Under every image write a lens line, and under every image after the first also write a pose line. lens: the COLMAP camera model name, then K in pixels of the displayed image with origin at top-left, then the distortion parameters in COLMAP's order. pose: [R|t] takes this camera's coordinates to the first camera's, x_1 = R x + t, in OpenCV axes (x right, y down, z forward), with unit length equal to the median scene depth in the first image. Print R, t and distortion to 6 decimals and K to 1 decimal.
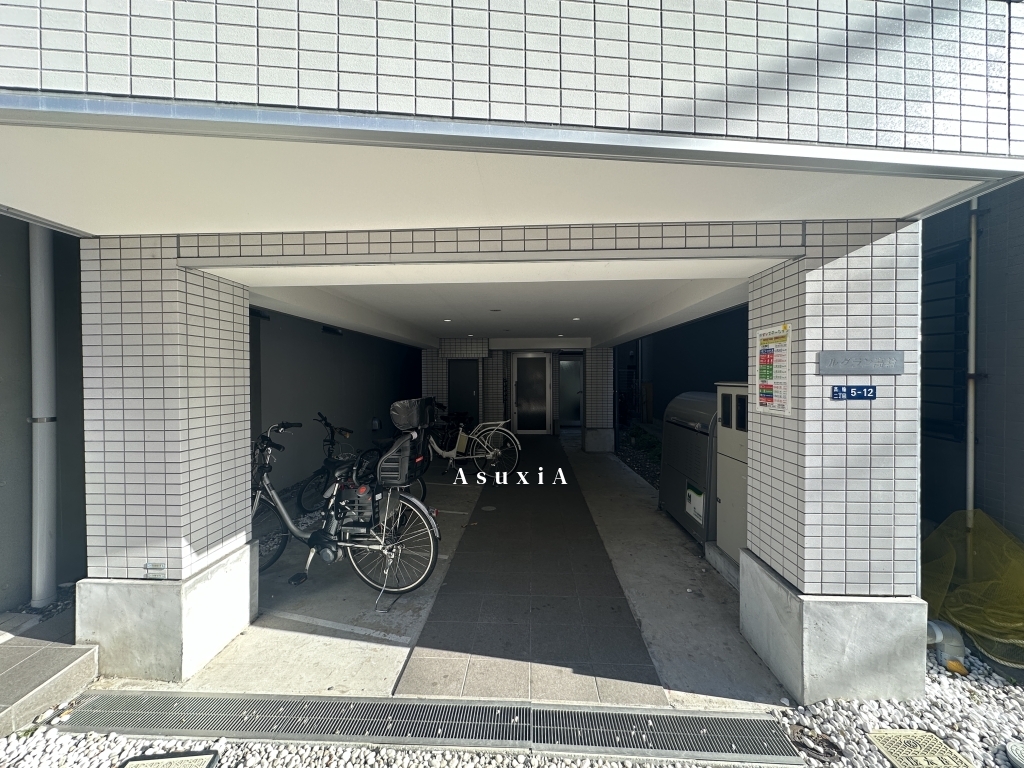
lens RADIAL K [[410.3, 0, 513.7], [0, 410.3, 384.0], [0, 0, 1]] dist [-0.003356, 0.000286]
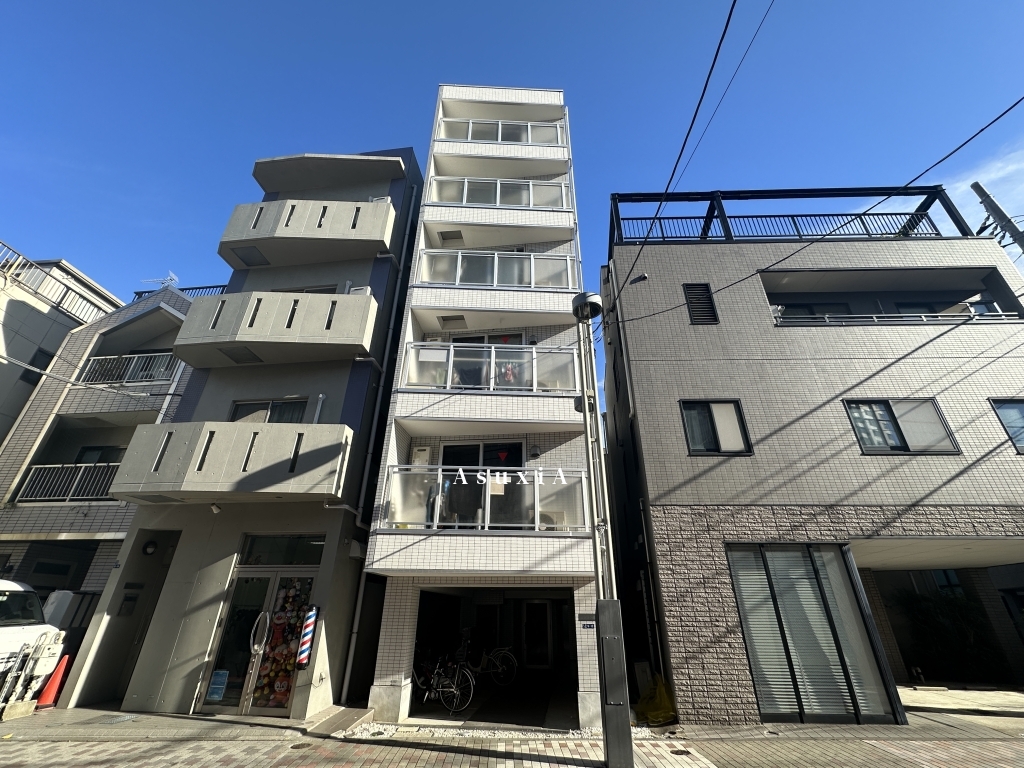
lens RADIAL K [[434.3, 0, 513.6], [0, 434.3, 384.2], [0, 0, 1]] dist [-0.004433, 0.000349]
pose [[0.997470, -0.022231, -0.067520, 0.454436], [-0.013627, 0.872428, -0.488552, 0.035938], [0.069767, 0.488236, 0.869918, -3.562486]]
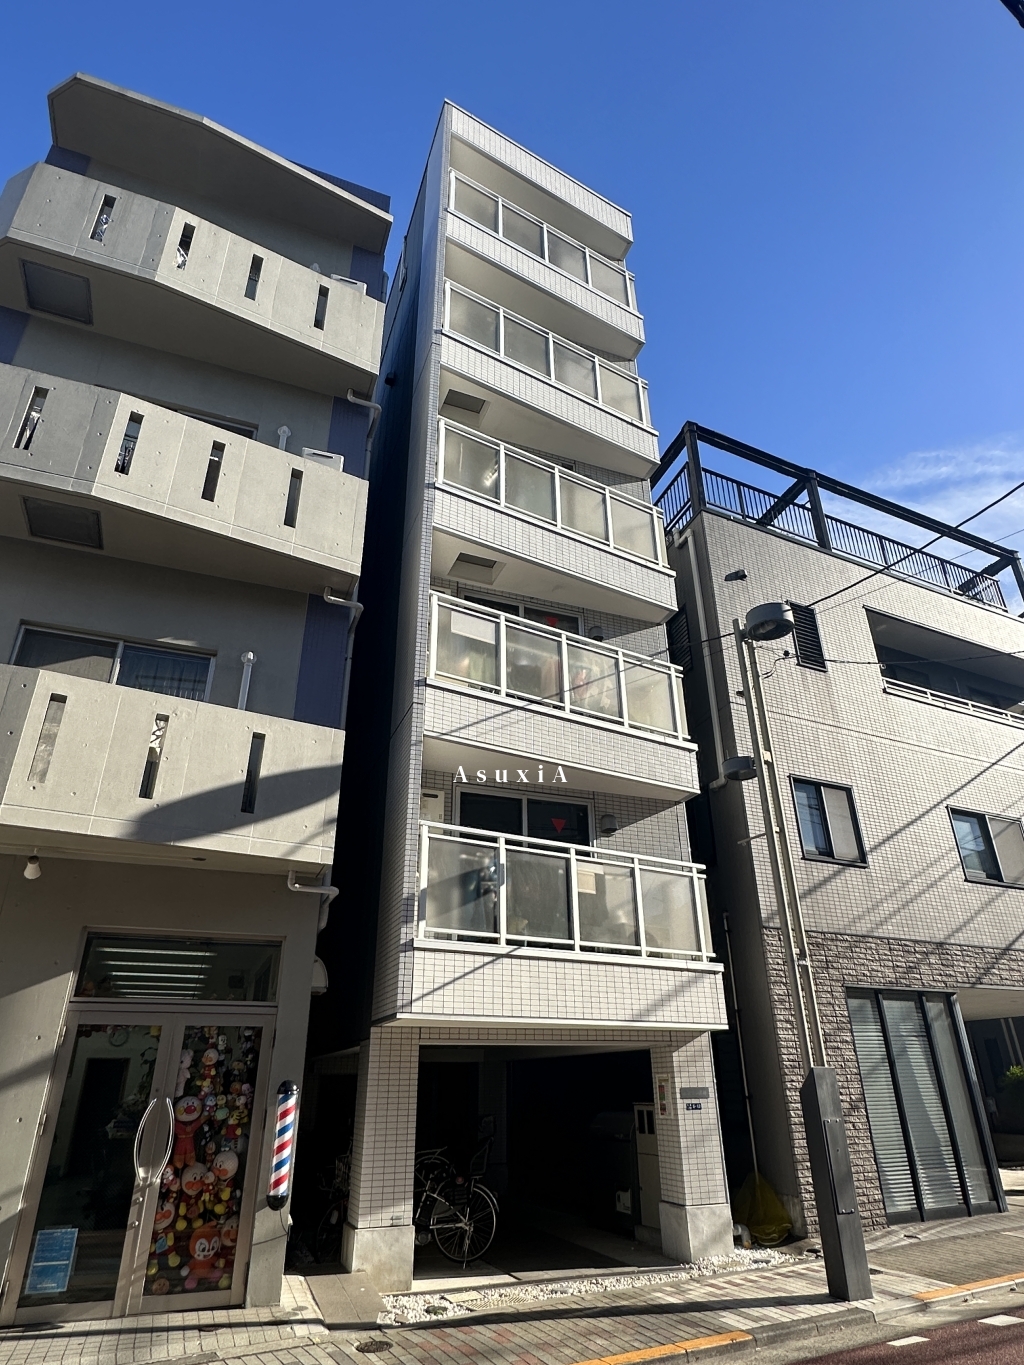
lens RADIAL K [[797.8, 0, 522.8], [0, 797.8, 678.1], [0, 0, 1]] dist [-0.000098, -0.003955]
pose [[0.909168, 0.185011, 0.373075, -2.342125], [0.014627, 0.881148, -0.472613, 0.001667], [-0.416173, 0.435142, 0.798406, -3.478317]]
